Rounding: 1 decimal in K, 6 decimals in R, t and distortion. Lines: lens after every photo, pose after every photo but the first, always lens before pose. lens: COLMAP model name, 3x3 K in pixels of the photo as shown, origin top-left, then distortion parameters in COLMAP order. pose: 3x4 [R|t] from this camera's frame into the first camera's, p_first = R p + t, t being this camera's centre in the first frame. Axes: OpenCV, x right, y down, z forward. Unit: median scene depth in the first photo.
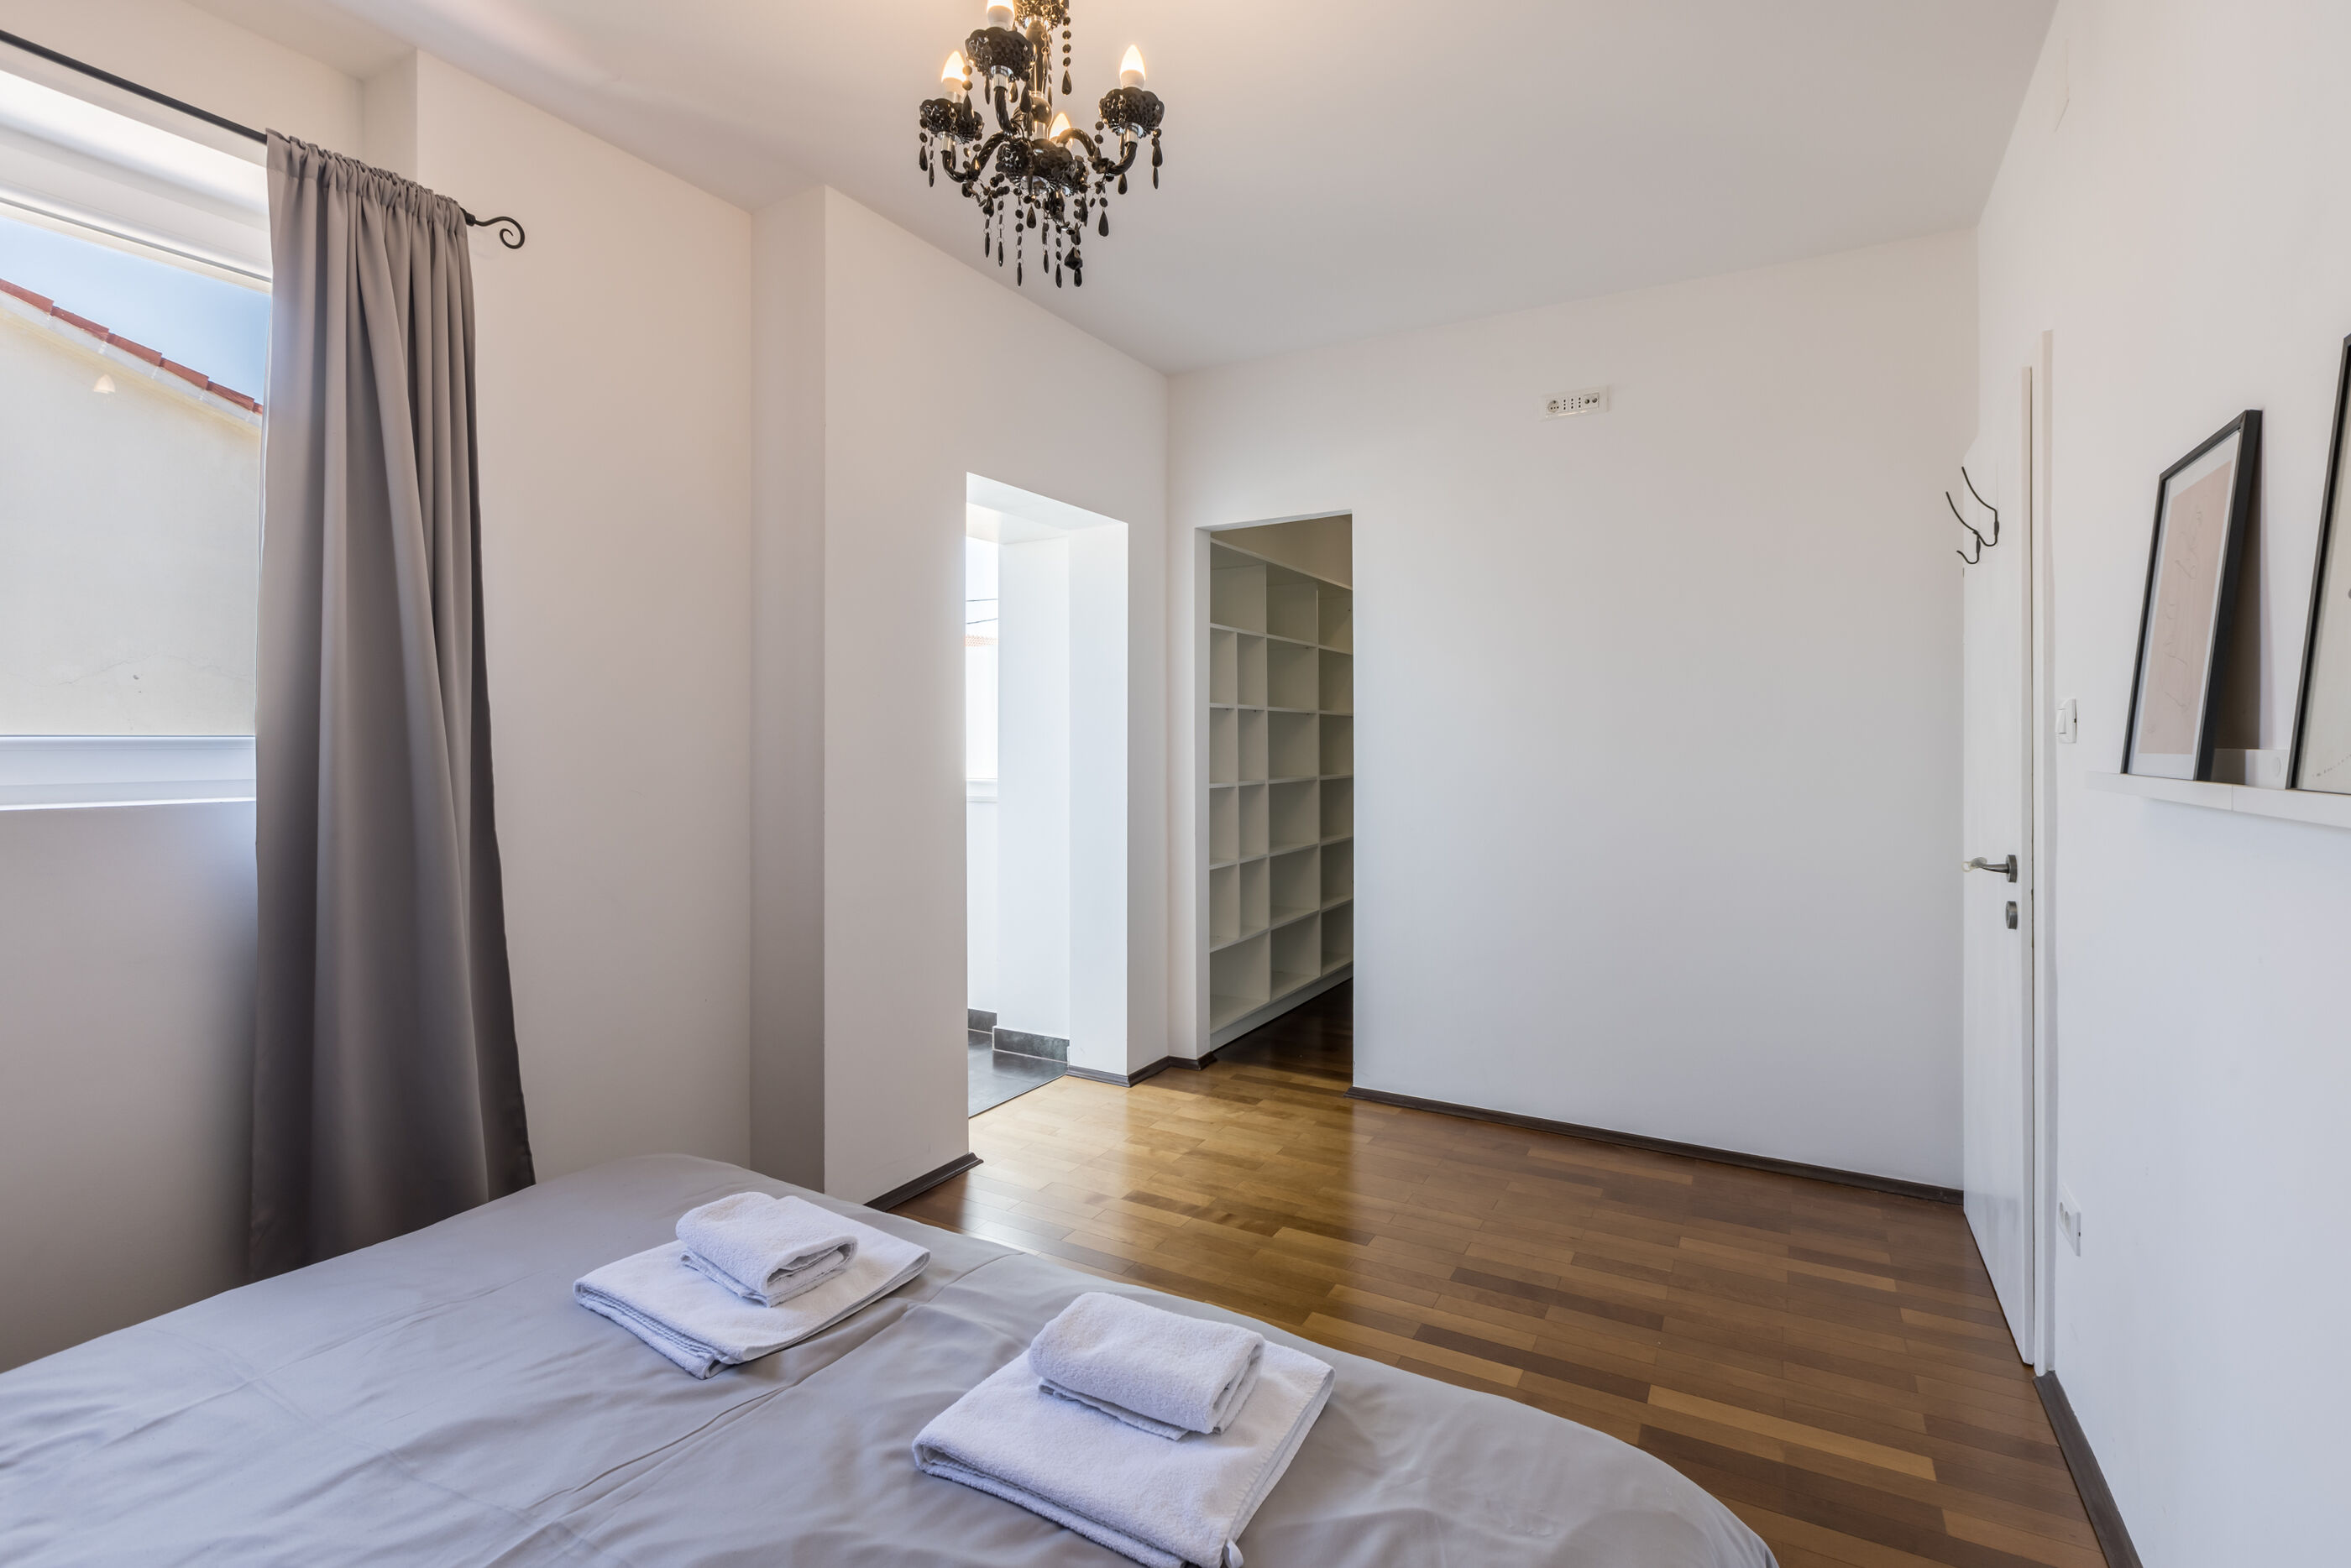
lens RADIAL K [[1055.8, 0, 1214.7], [0, 1055.8, 741.9], [0, 0, 1]] dist [0.000123, 0.000397]
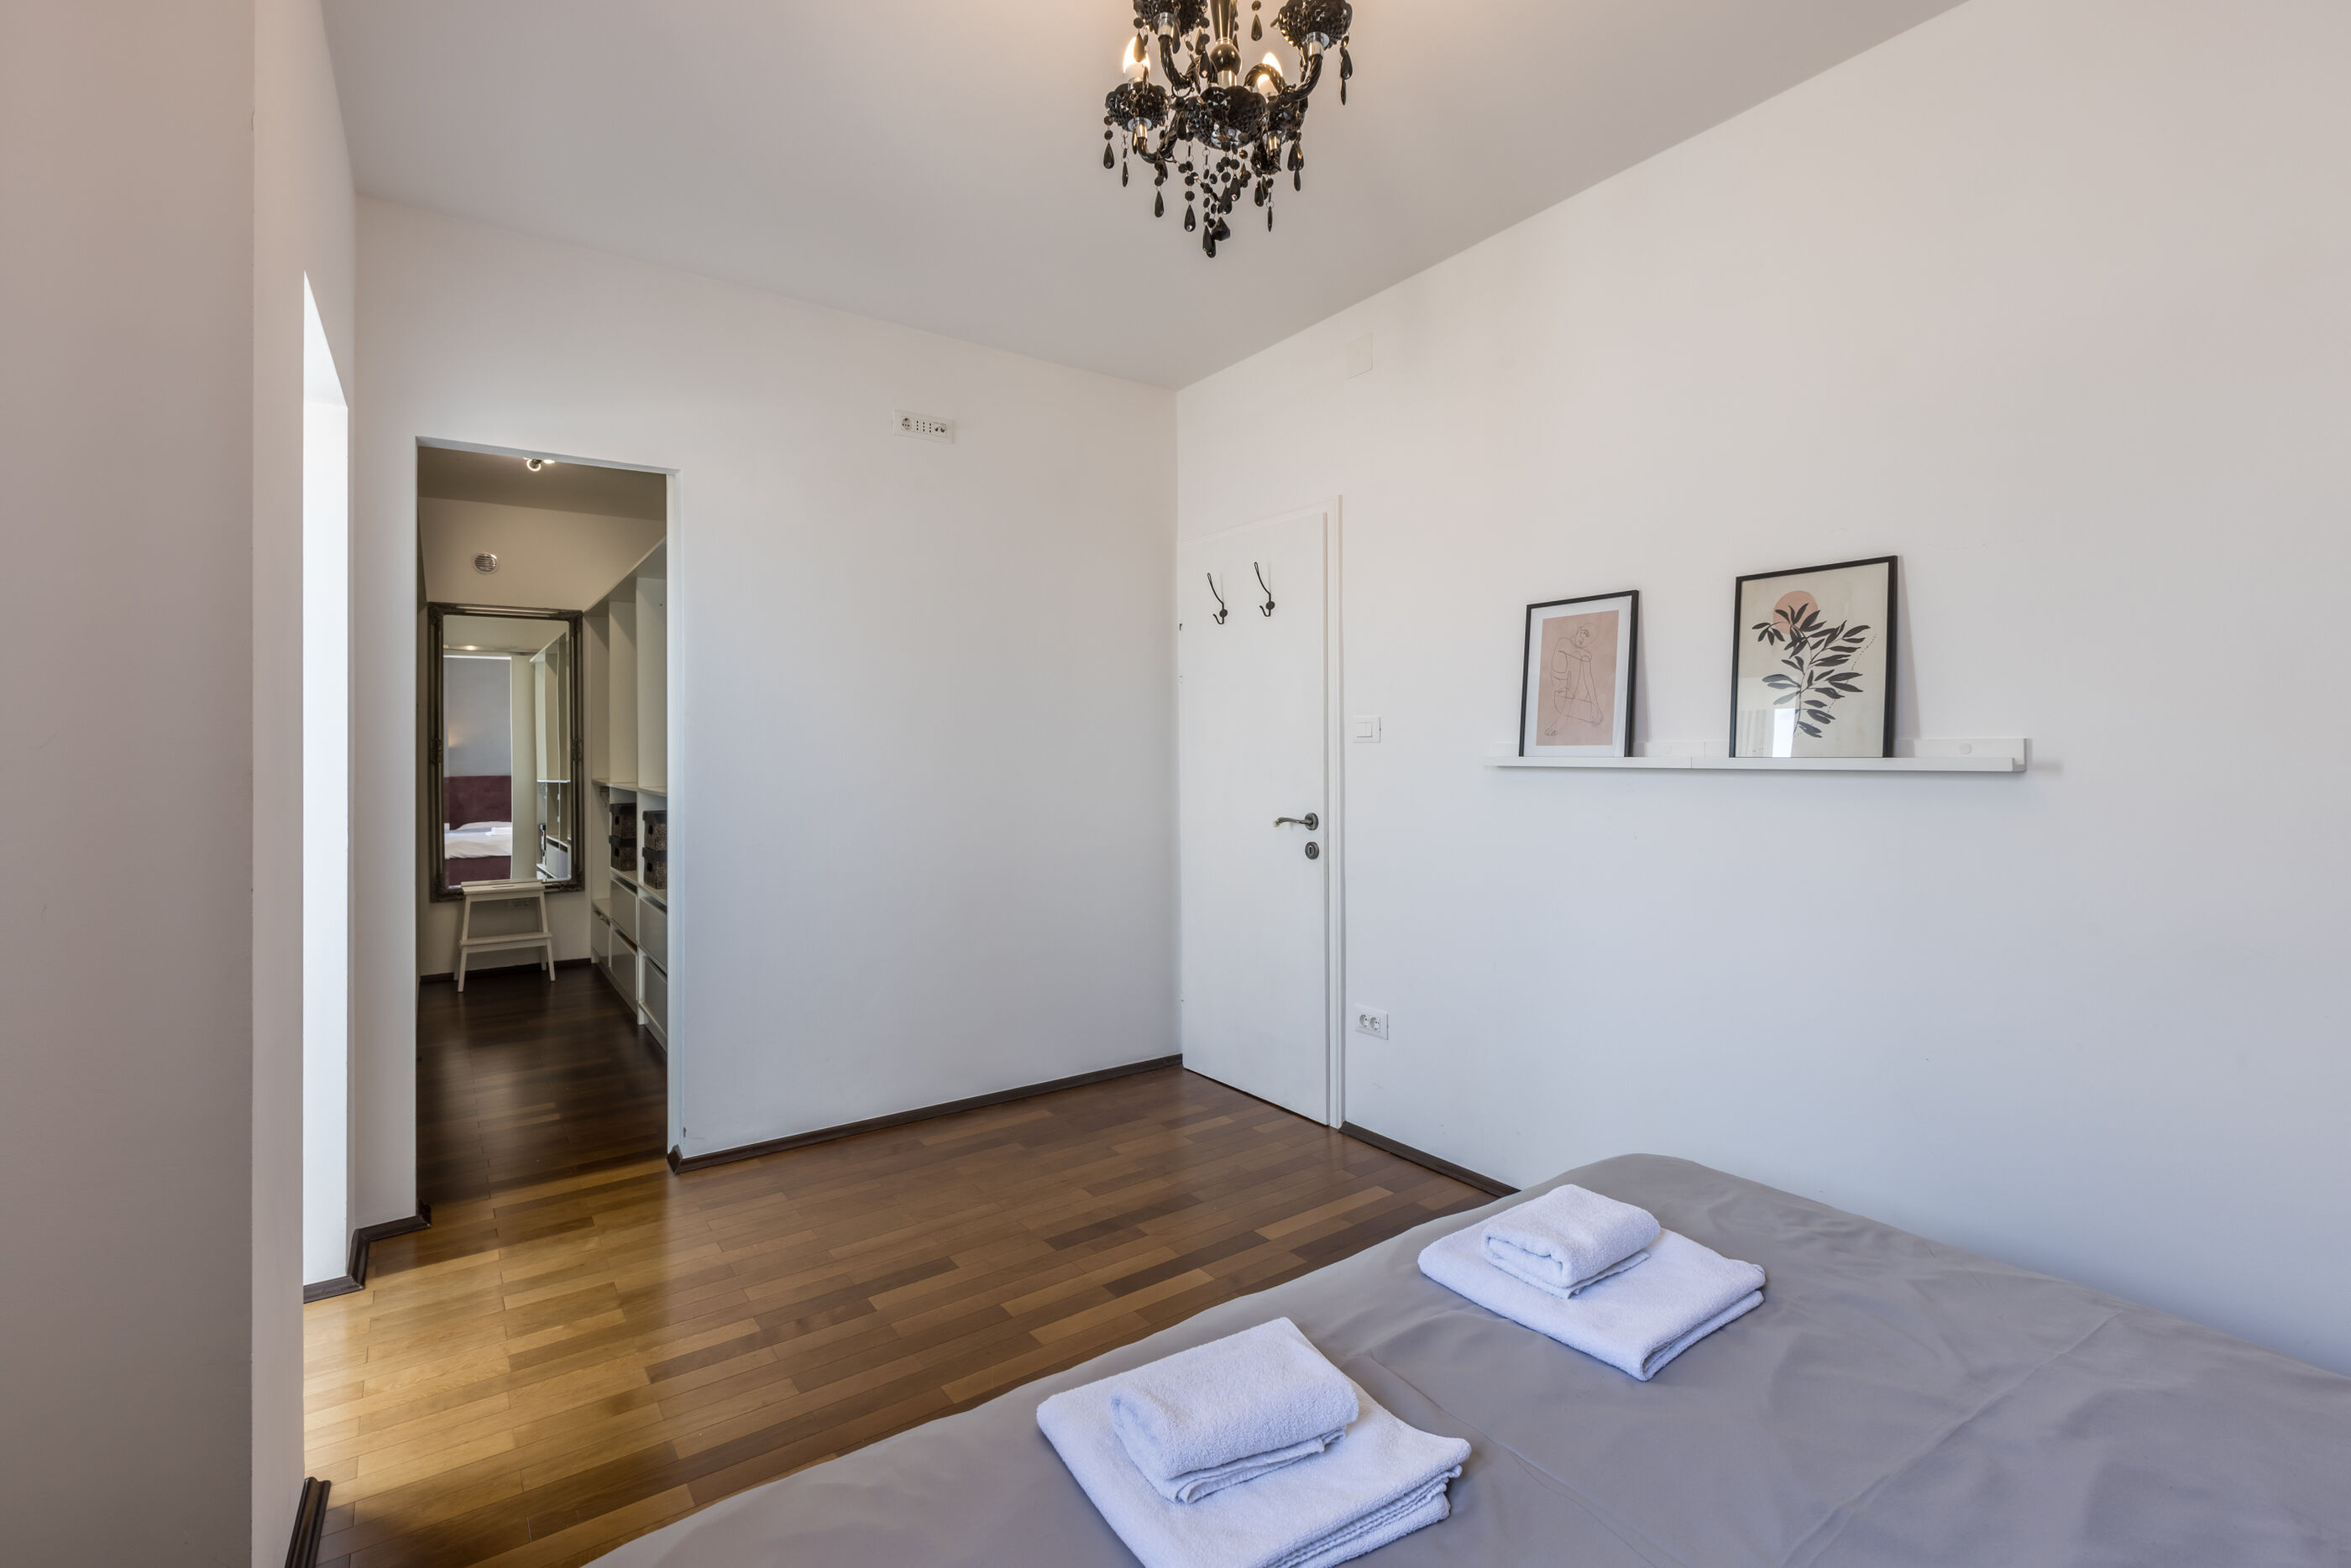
lens RADIAL K [[1056.2, 0, 1158.2], [0, 1056.2, 734.7], [0, 0, 1]] dist [0.001631, -0.000960]
pose [[0.430281, 0.010540, 0.902633, -0.621122], [0.005313, 0.999885, -0.014208, 0.007379], [-0.902679, 0.010909, 0.430175, 0.400402]]
